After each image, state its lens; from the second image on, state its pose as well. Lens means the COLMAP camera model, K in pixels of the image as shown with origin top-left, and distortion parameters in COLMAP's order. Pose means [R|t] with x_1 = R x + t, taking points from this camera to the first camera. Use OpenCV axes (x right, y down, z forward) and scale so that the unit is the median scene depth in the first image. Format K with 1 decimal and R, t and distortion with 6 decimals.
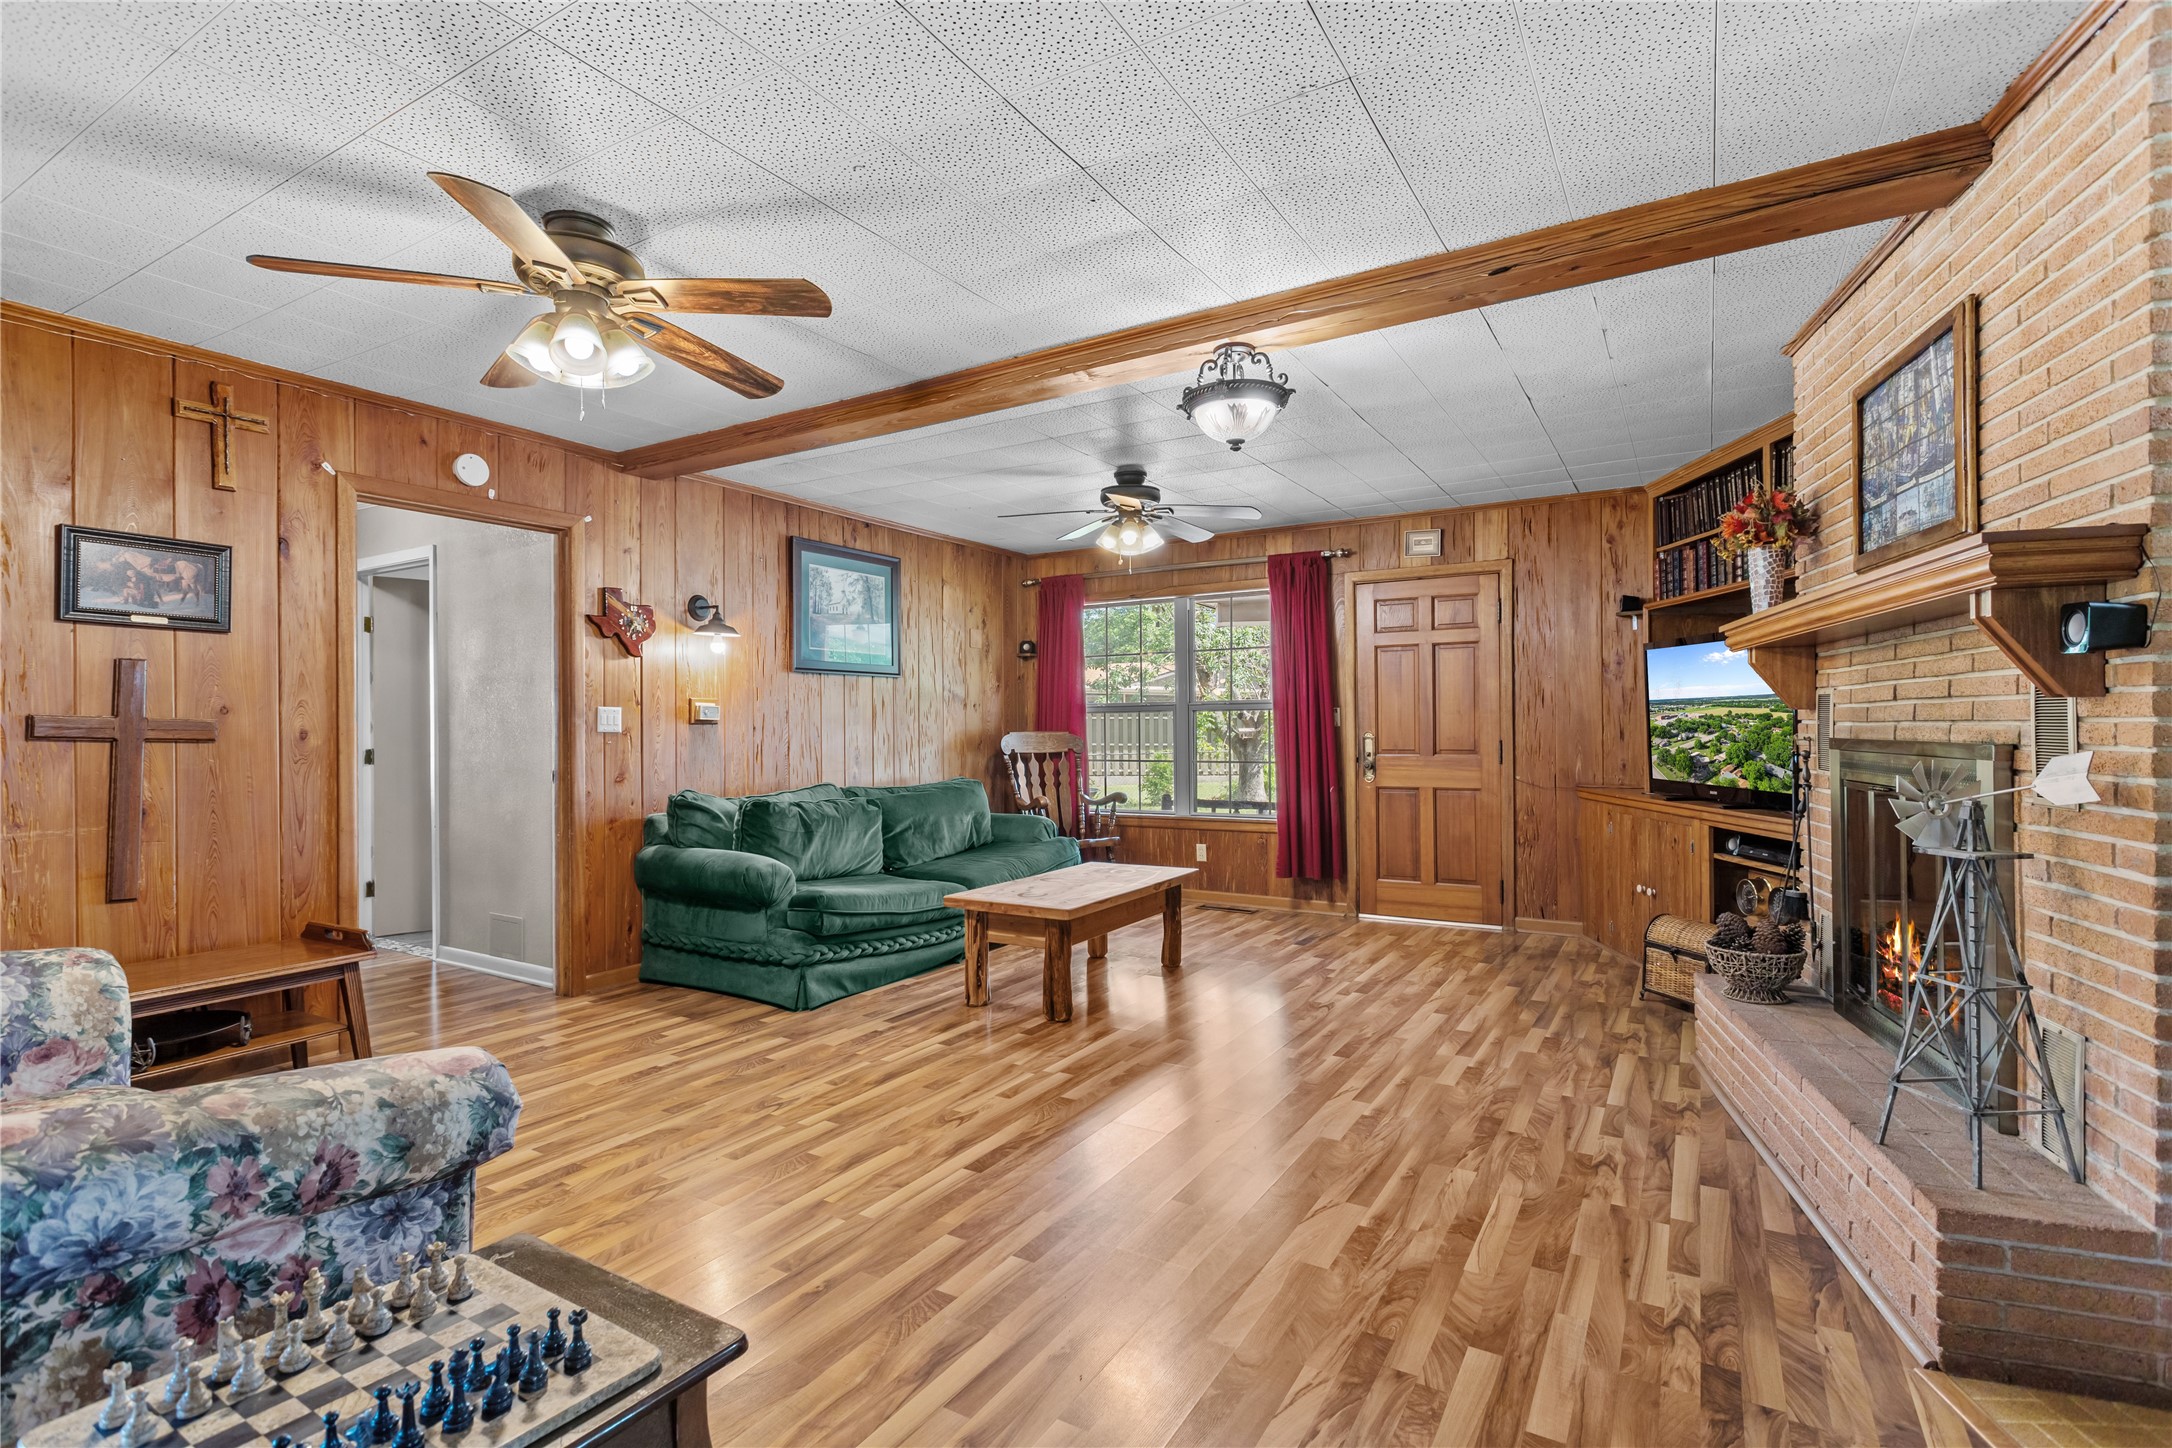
lens RADIAL K [[1037.4, 0, 1094.8], [0, 1037.4, 728.6], [0, 0, 1]] dist [0.006429, 0.001956]
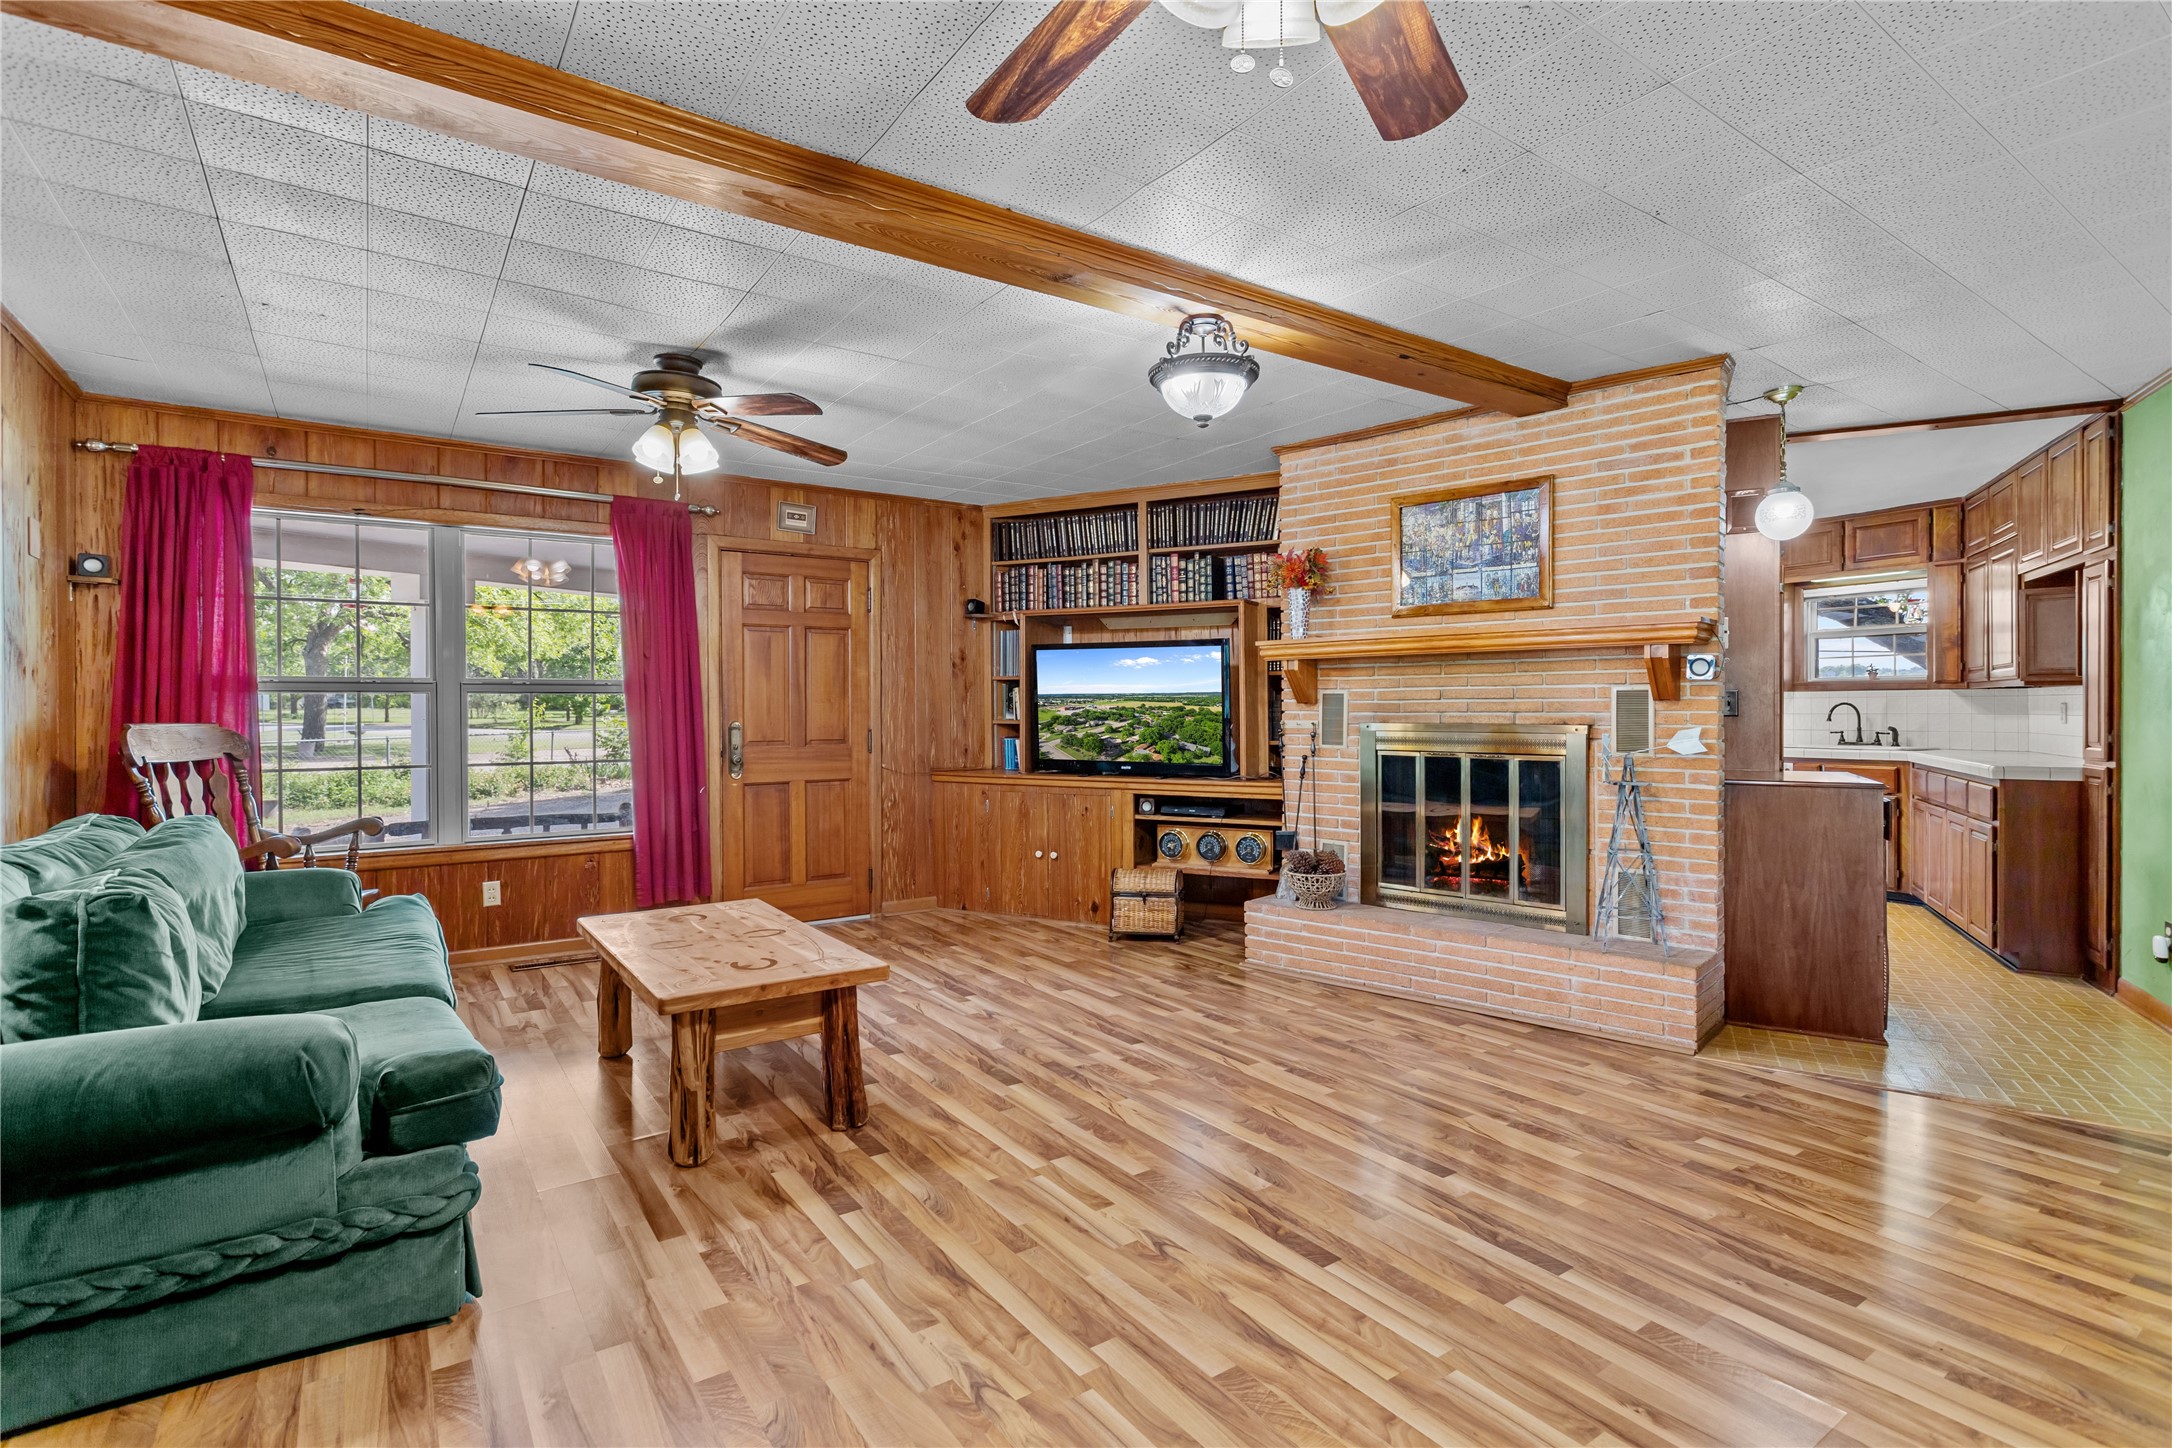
lens RADIAL K [[1037.4, 0, 1092.1], [0, 1037.4, 709.3], [0, 0, 1]] dist [0.006429, 0.001956]
pose [[0.402909, 0.008369, 0.915202, -0.565653], [0.000848, 0.999954, -0.009518, 0.002423], [-0.915240, 0.004611, 0.402883, 0.511195]]
